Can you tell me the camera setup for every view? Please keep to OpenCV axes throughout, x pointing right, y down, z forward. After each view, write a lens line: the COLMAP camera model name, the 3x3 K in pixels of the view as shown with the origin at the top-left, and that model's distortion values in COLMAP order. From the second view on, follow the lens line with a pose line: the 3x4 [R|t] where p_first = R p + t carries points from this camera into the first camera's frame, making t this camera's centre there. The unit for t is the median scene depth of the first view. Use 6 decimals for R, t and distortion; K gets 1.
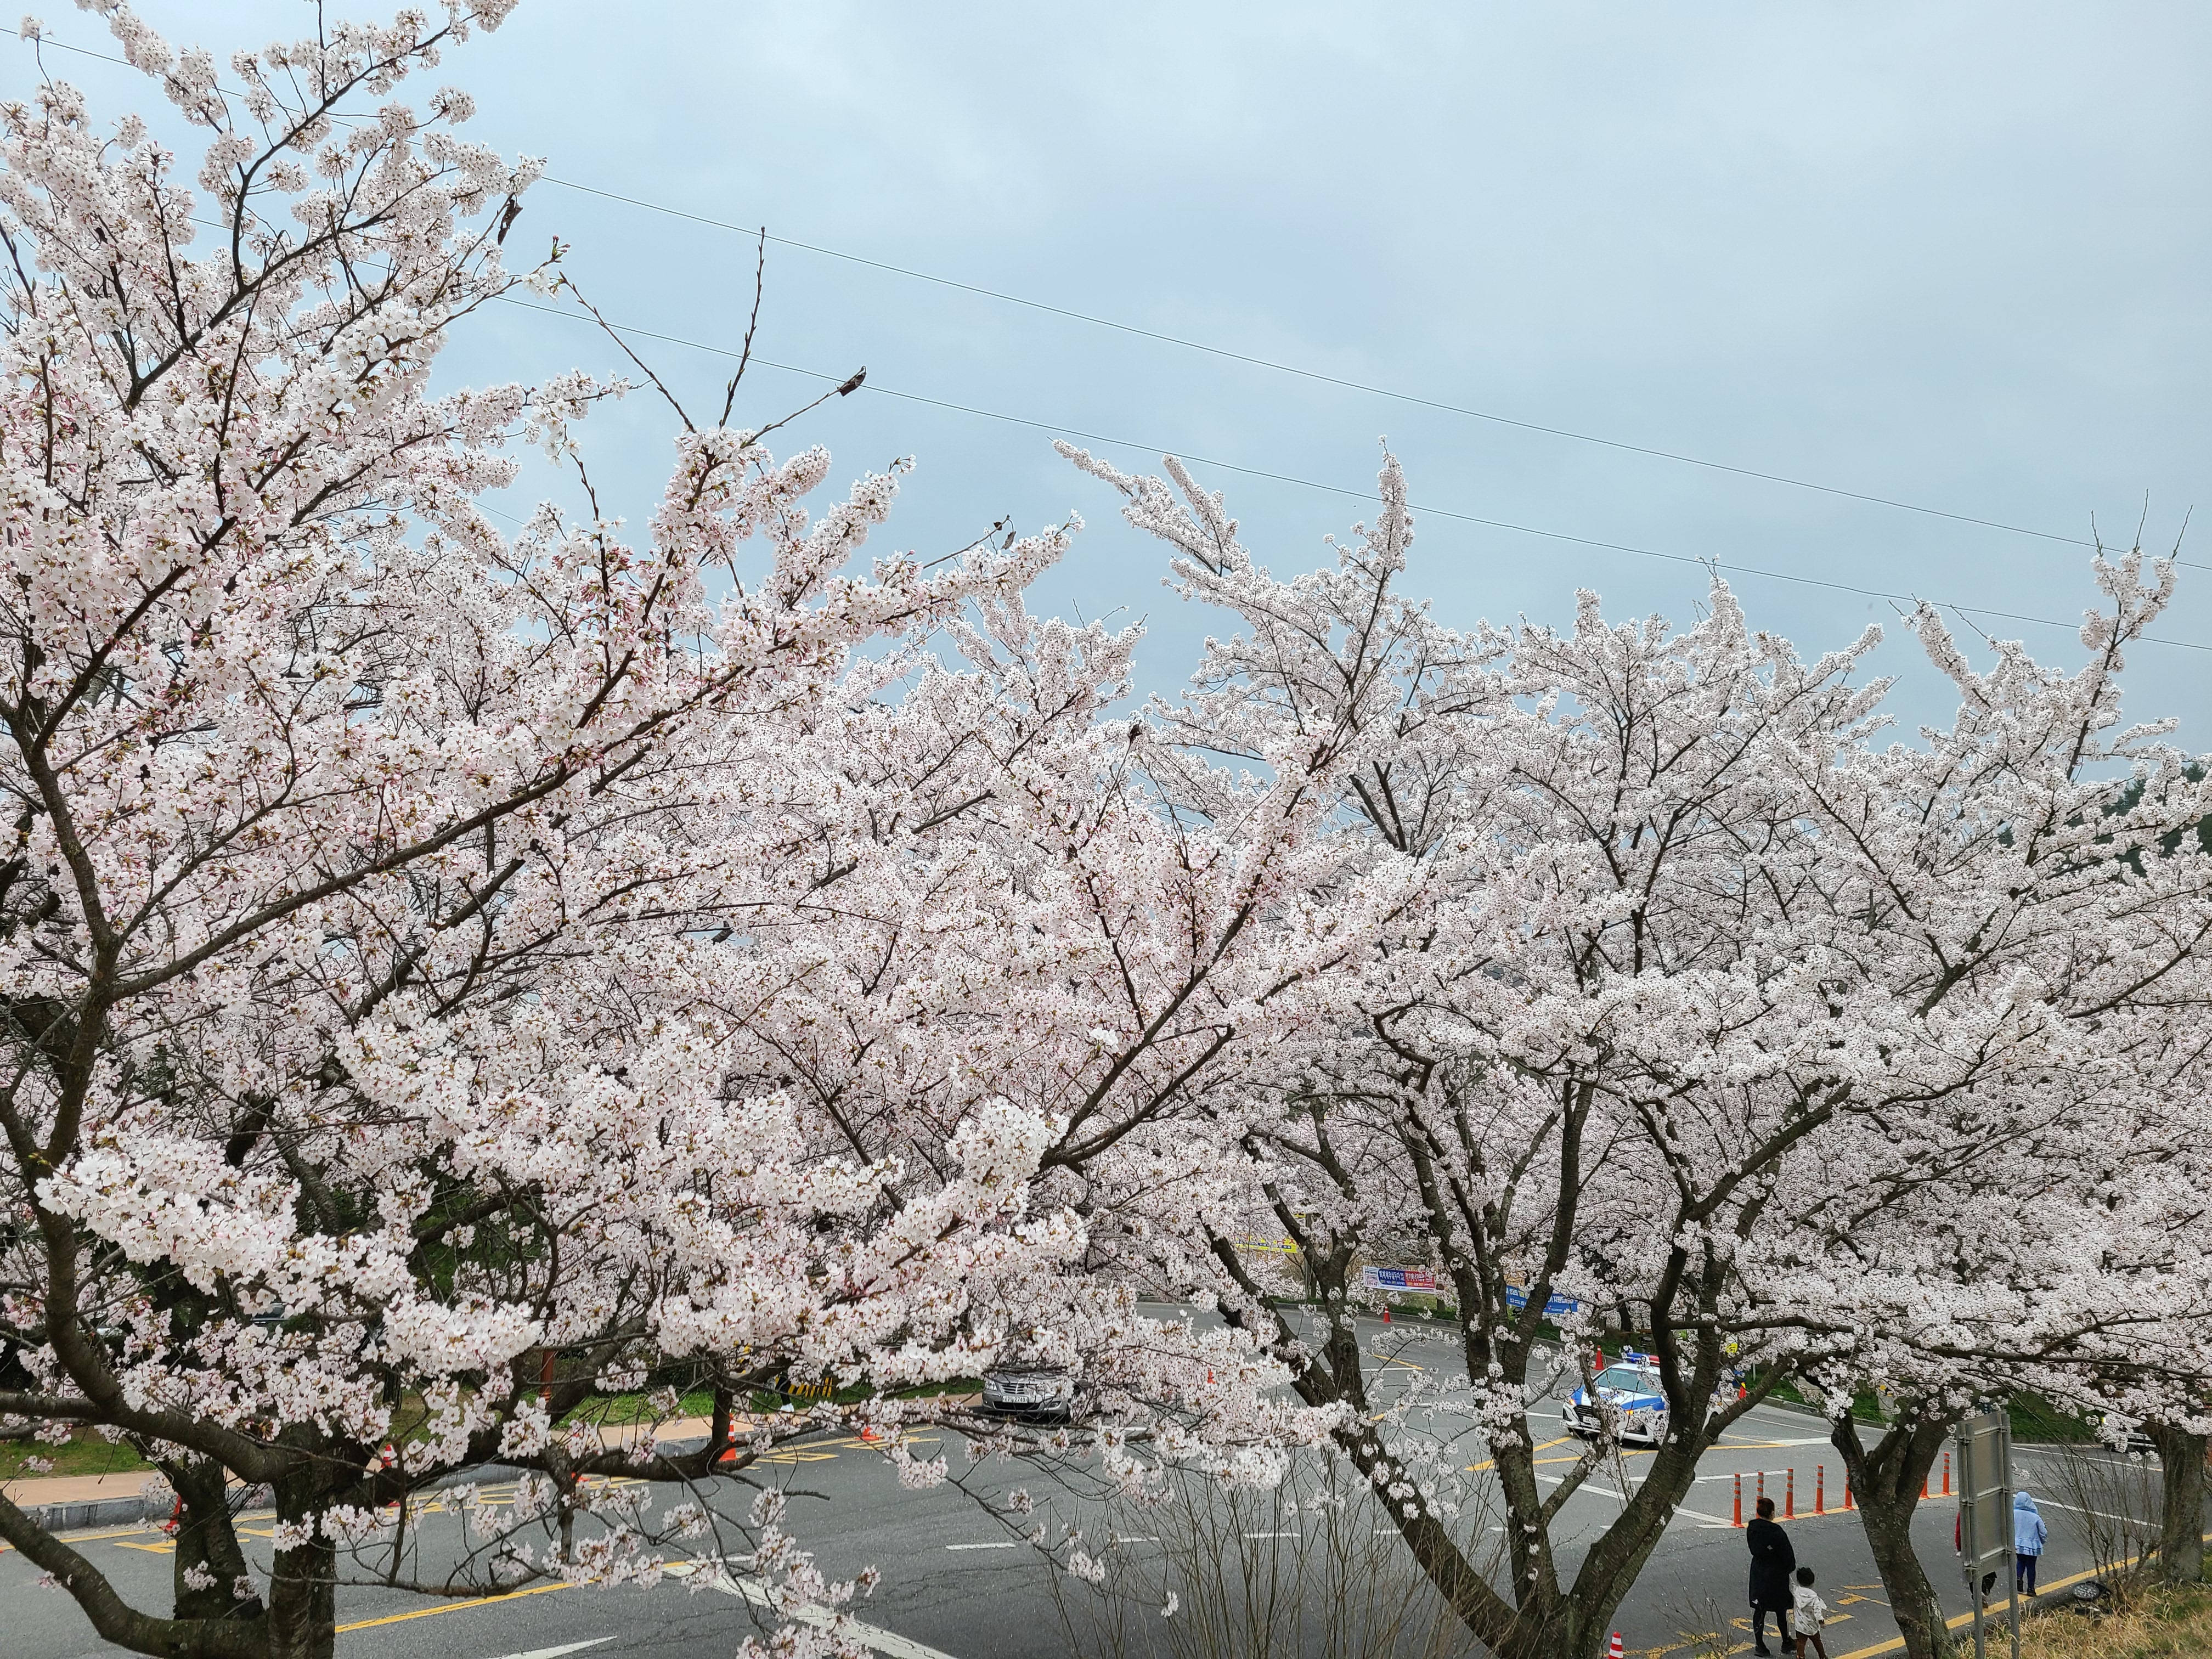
lens RADIAL K [[1652.1, 0, 1107.3], [0, 1652.1, 830.5], [0, 0, 1]] dist [0.054340, -0.026556]
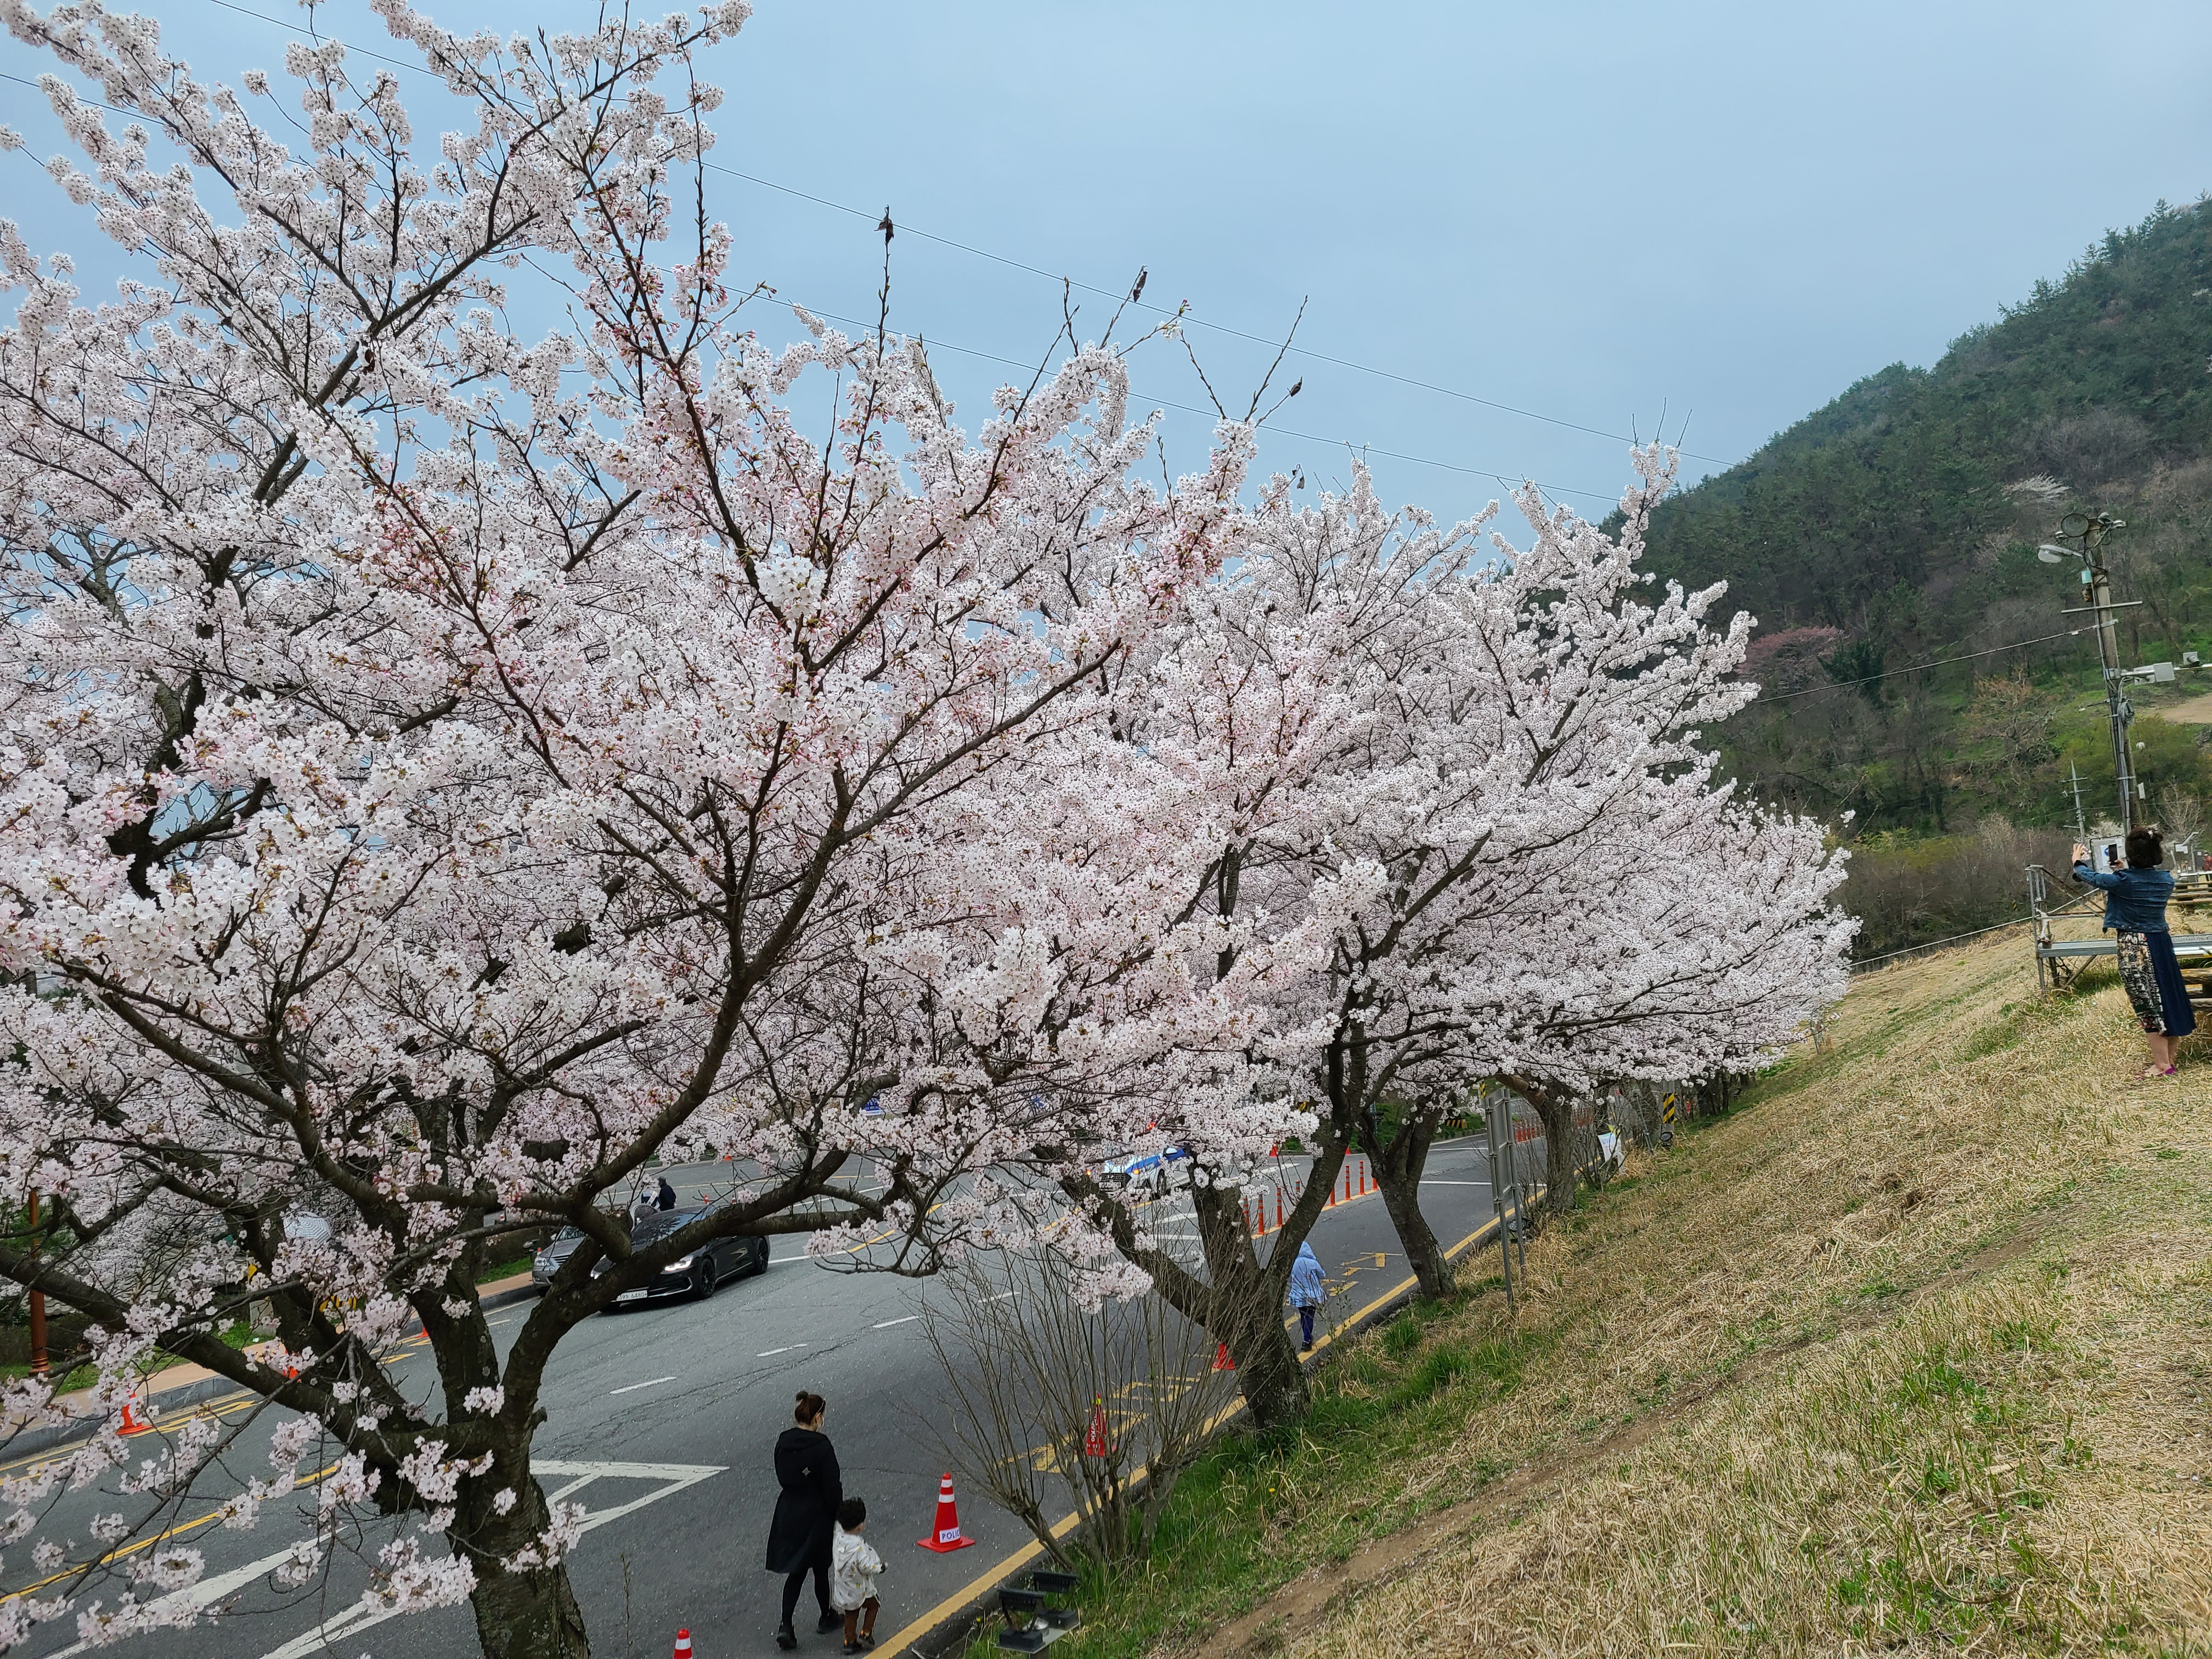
lens RADIAL K [[1652.1, 0, 1105.5], [0, 1652.1, 829.5], [0, 0, 1]] dist [0.054340, -0.026556]
pose [[0.924604, -0.095365, 0.368800, -0.335400], [0.062680, 0.993047, 0.099643, -0.012197], [-0.375738, -0.069014, 0.924153, -0.123782]]
